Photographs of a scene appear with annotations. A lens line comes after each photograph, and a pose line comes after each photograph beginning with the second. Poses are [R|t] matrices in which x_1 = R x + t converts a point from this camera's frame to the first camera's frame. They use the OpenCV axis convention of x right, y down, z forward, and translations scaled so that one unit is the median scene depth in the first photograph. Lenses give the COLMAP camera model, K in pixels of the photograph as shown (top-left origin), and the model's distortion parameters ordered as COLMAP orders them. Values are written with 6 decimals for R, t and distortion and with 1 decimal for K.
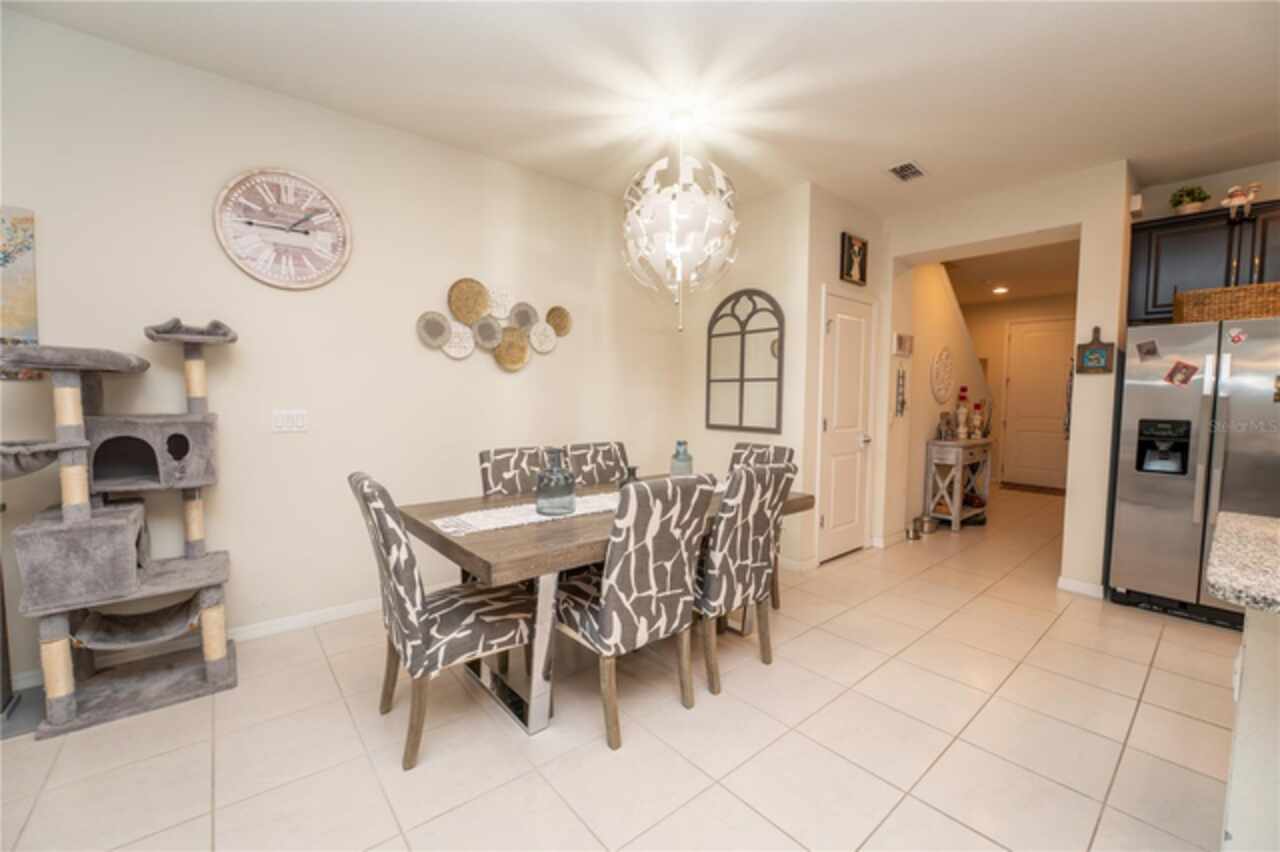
lens RADIAL K [[517.7, 0, 640.0], [0, 517.7, 426.0], [0, 0, 1]] dist [-0.029614, 0.000153]
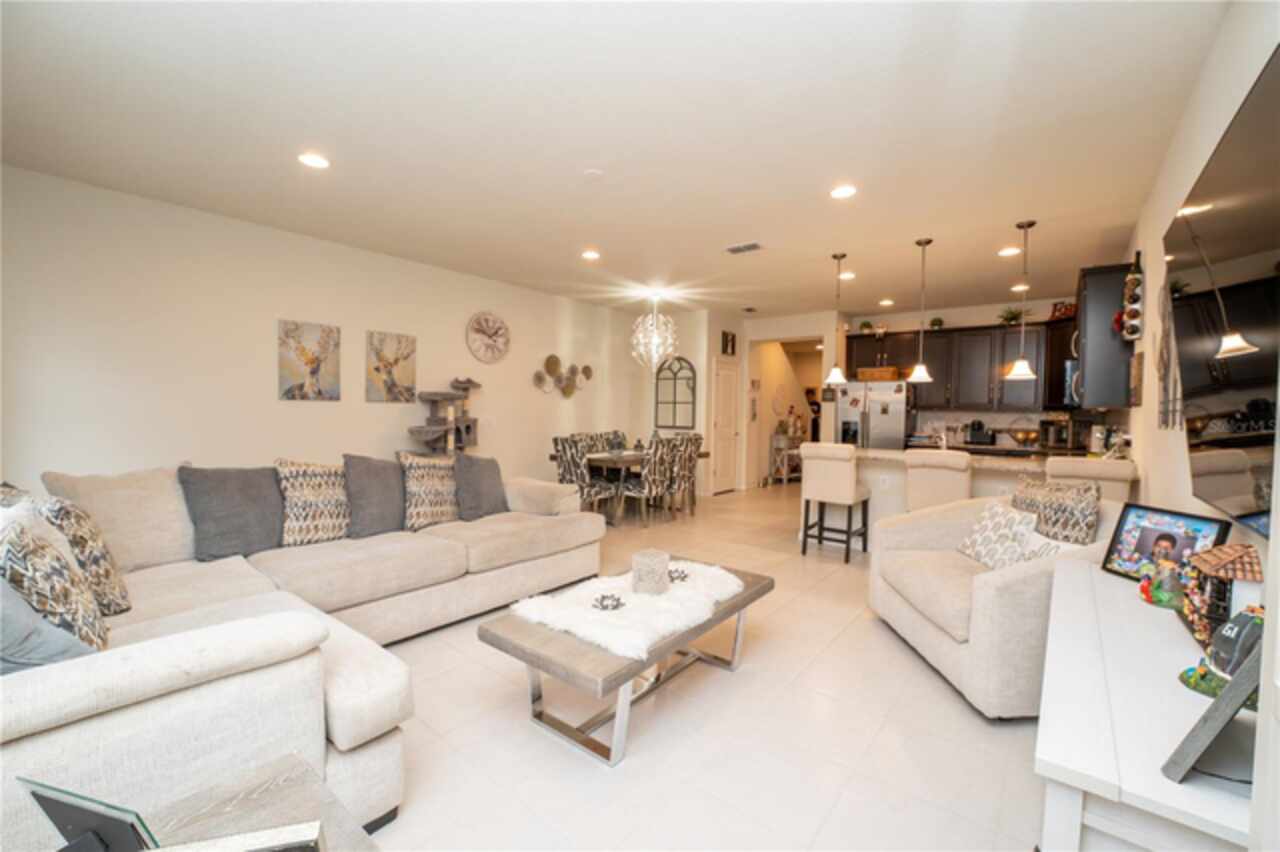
lens RADIAL K [[517.7, 0, 640.0], [0, 517.7, 426.0], [0, 0, 1]] dist [-0.029614, 0.000153]
pose [[0.982924, 0.000504, 0.184009, -0.342521], [0.003768, 0.999731, -0.022866, 0.051989], [-0.183972, 0.023168, 0.982658, -1.057111]]
